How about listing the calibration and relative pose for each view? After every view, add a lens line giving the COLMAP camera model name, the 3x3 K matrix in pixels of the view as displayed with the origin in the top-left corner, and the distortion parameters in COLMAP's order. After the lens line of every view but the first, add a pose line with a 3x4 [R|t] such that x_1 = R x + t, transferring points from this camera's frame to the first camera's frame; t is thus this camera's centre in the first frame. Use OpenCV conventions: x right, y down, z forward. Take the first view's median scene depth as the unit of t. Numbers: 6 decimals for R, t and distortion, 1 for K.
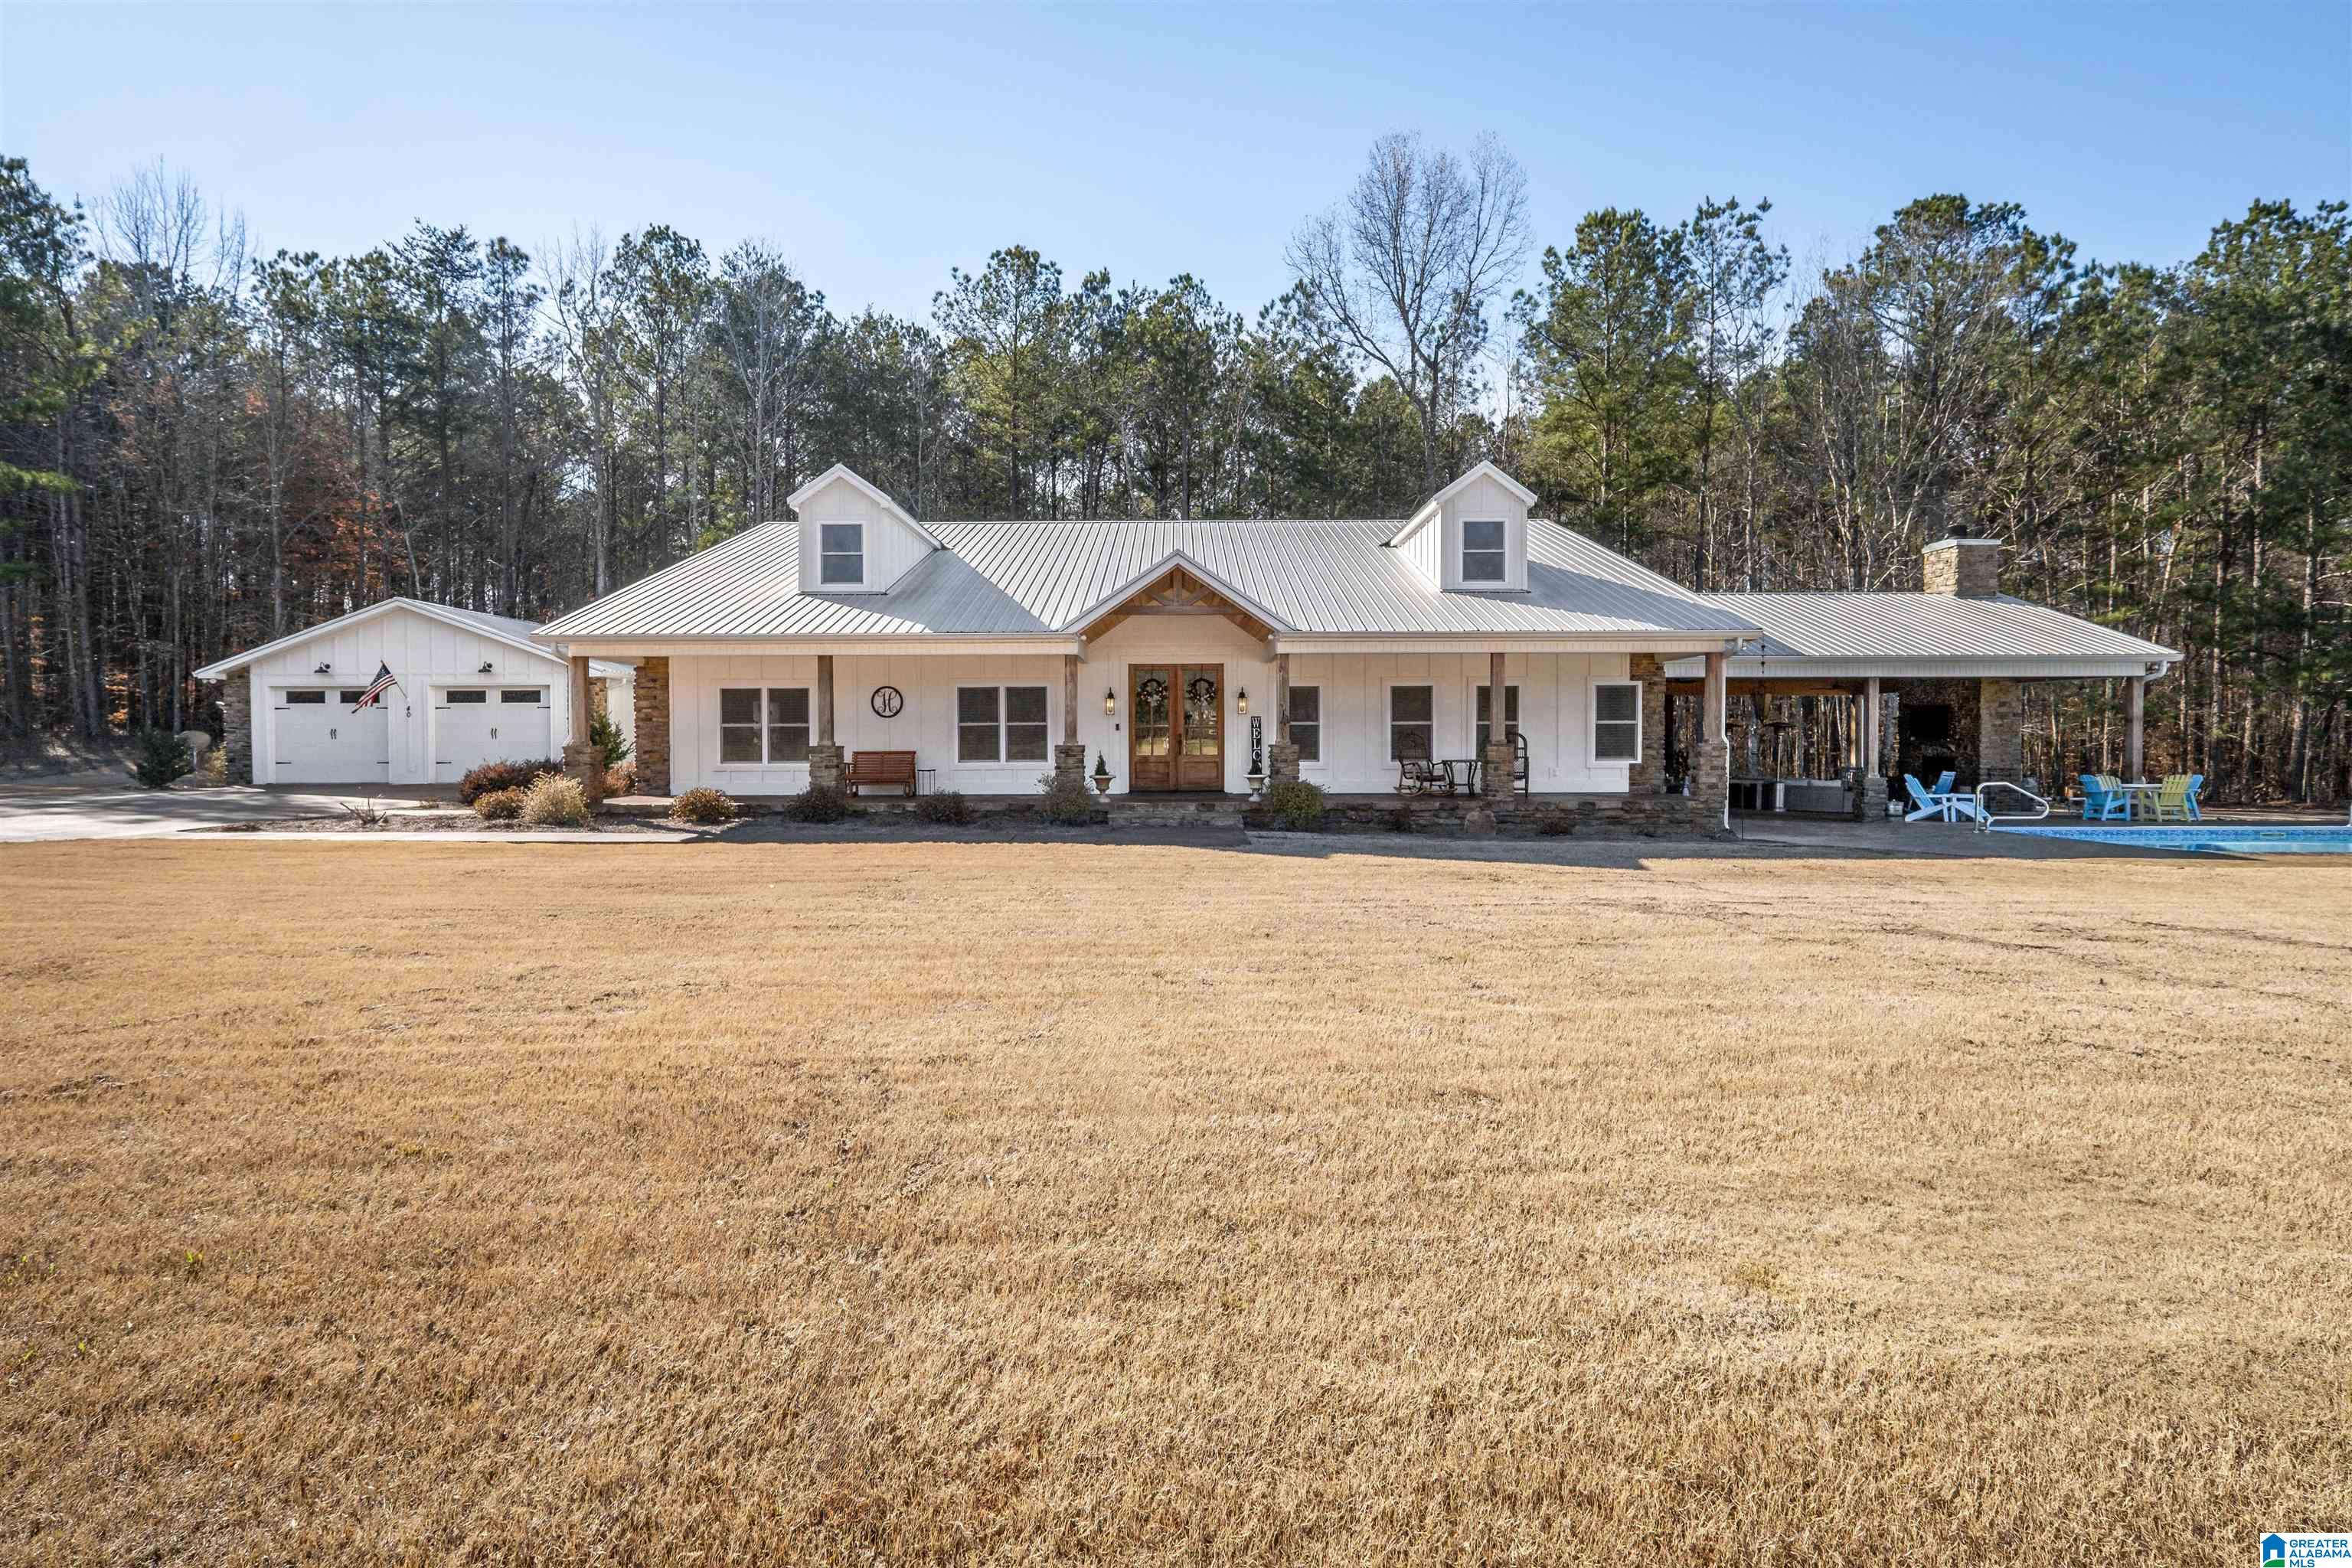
lens RADIAL K [[1196.9, 0, 1176.0], [0, 1196.9, 782.4], [0, 0, 1]] dist [-0.003536, -0.000325]
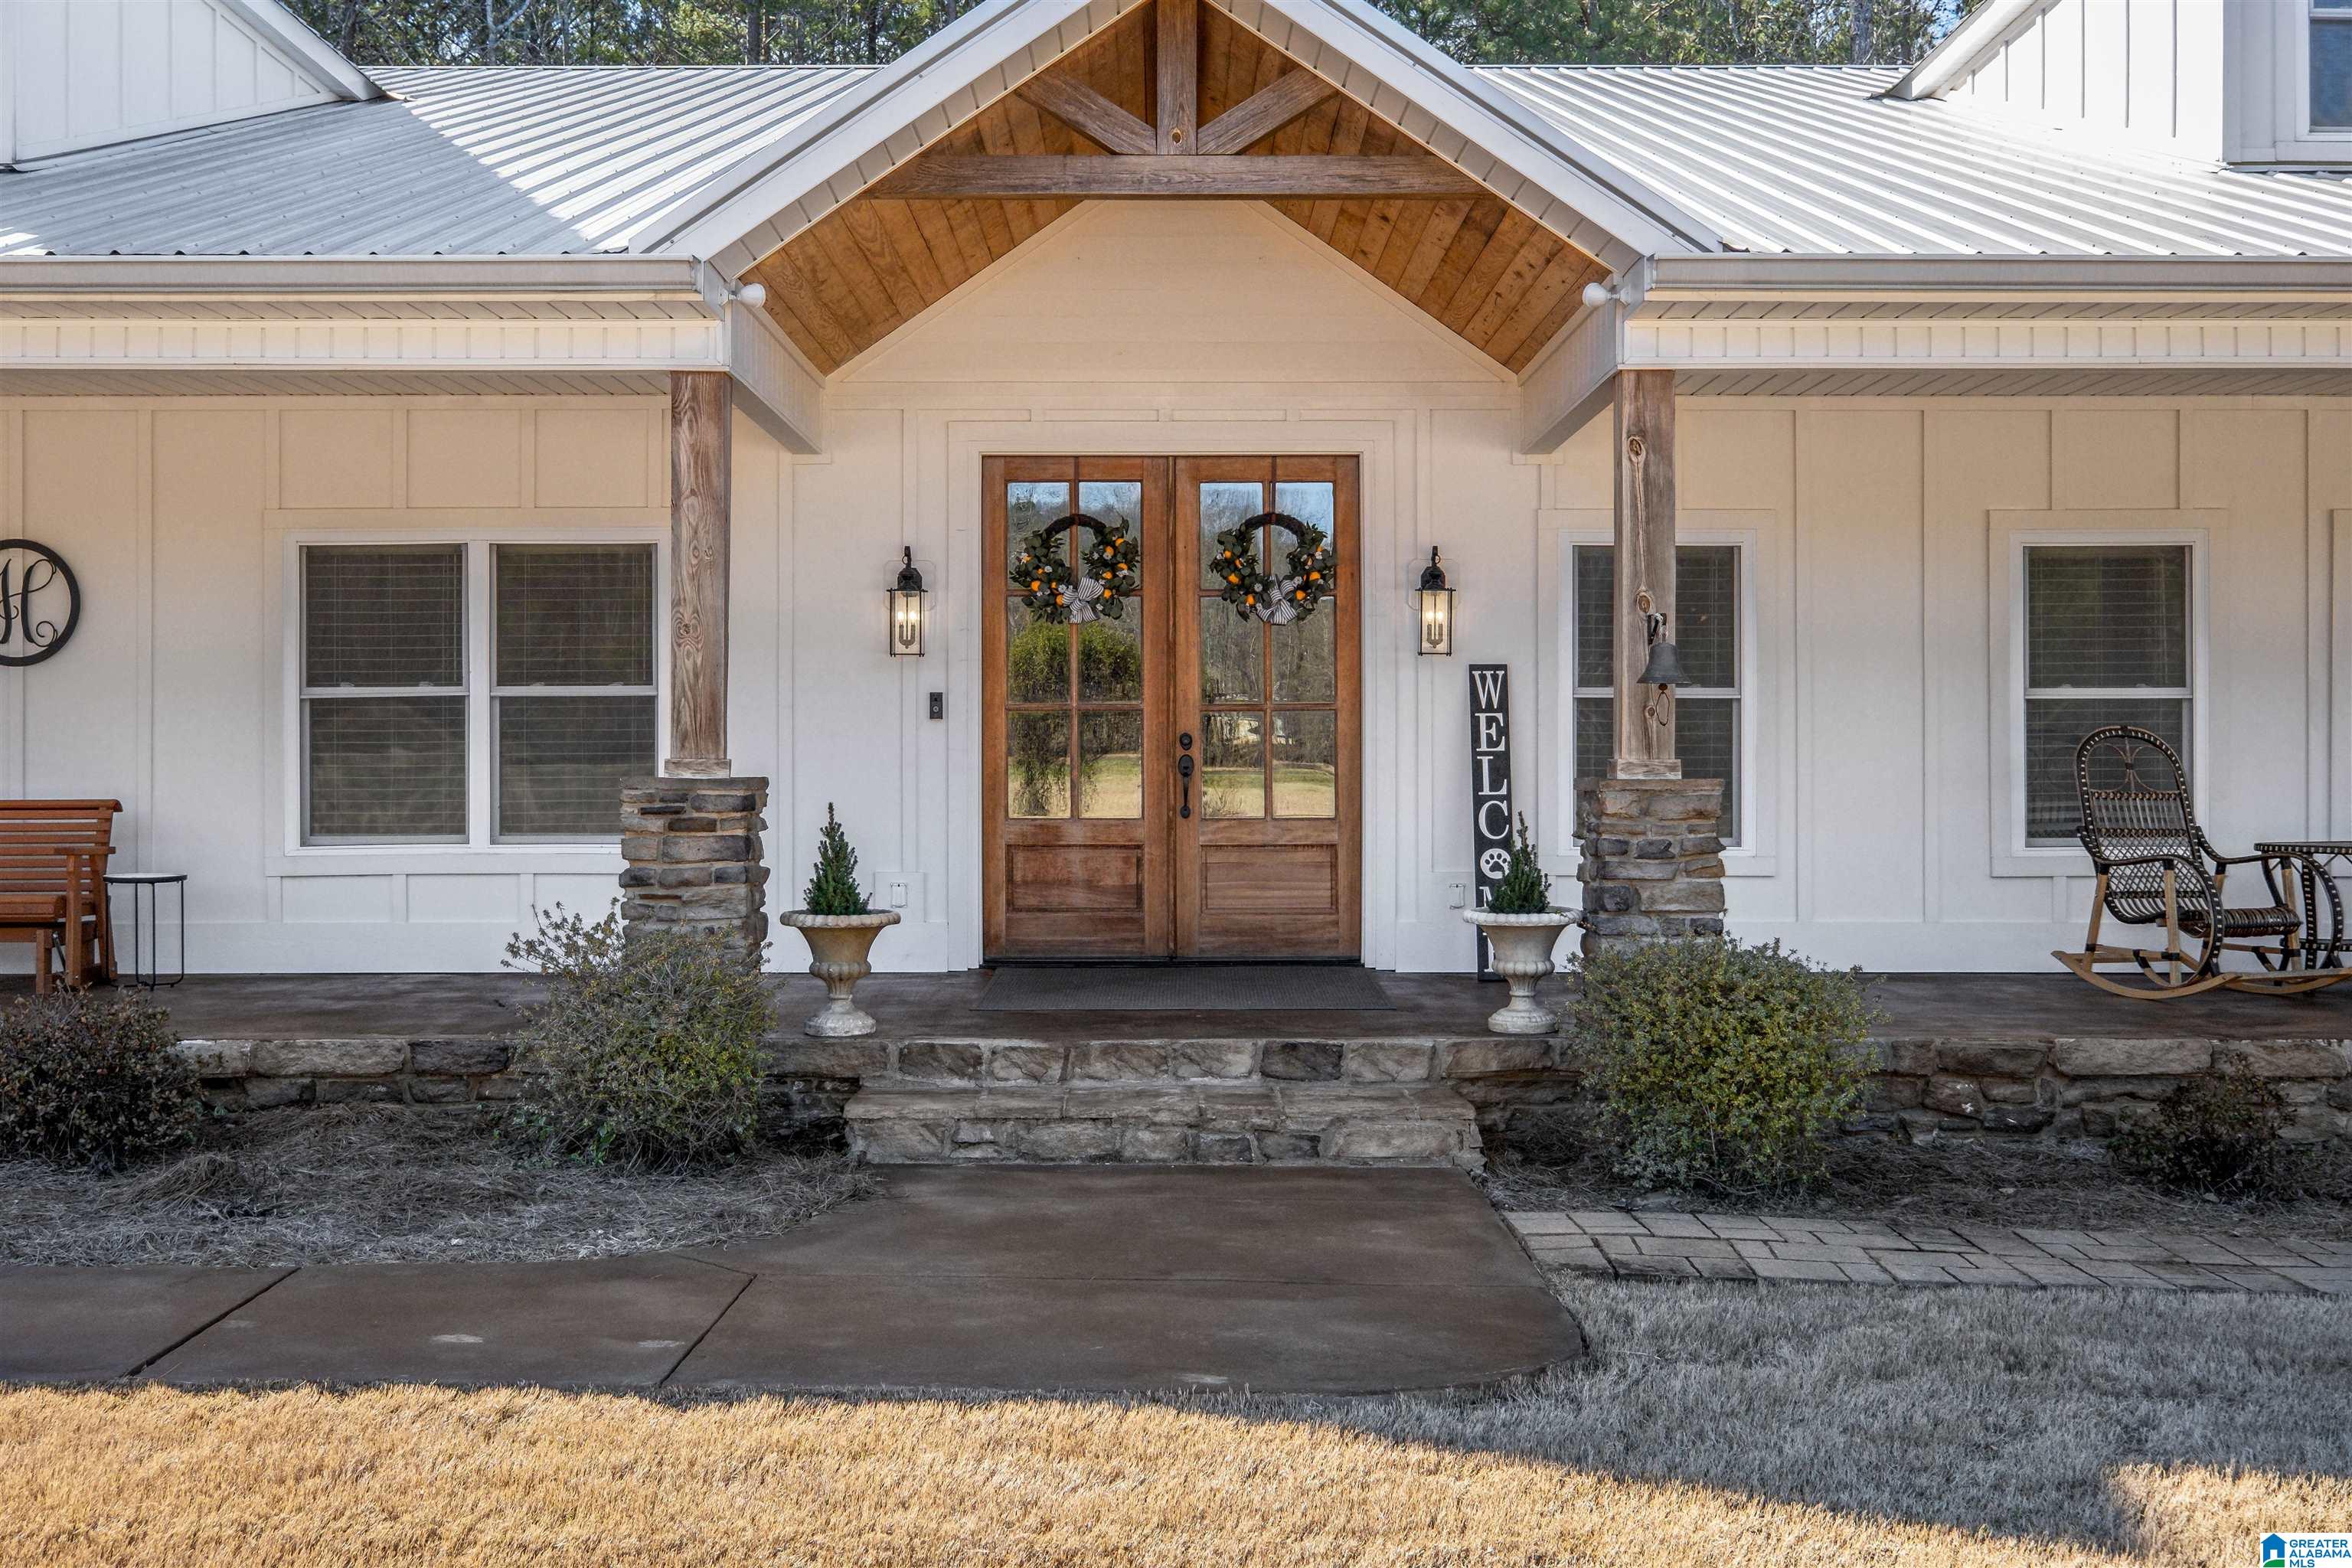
lens RADIAL K [[2437.3, 0, 1176.0], [0, 2437.3, 787.4], [0, 0, 1]] dist [0.007234, 0.000000]
pose [[0.999995, 0.002682, -0.001595, 0.002017], [-0.002722, 0.999661, -0.025883, -0.016389], [0.001525, 0.025887, 0.999664, 0.496660]]
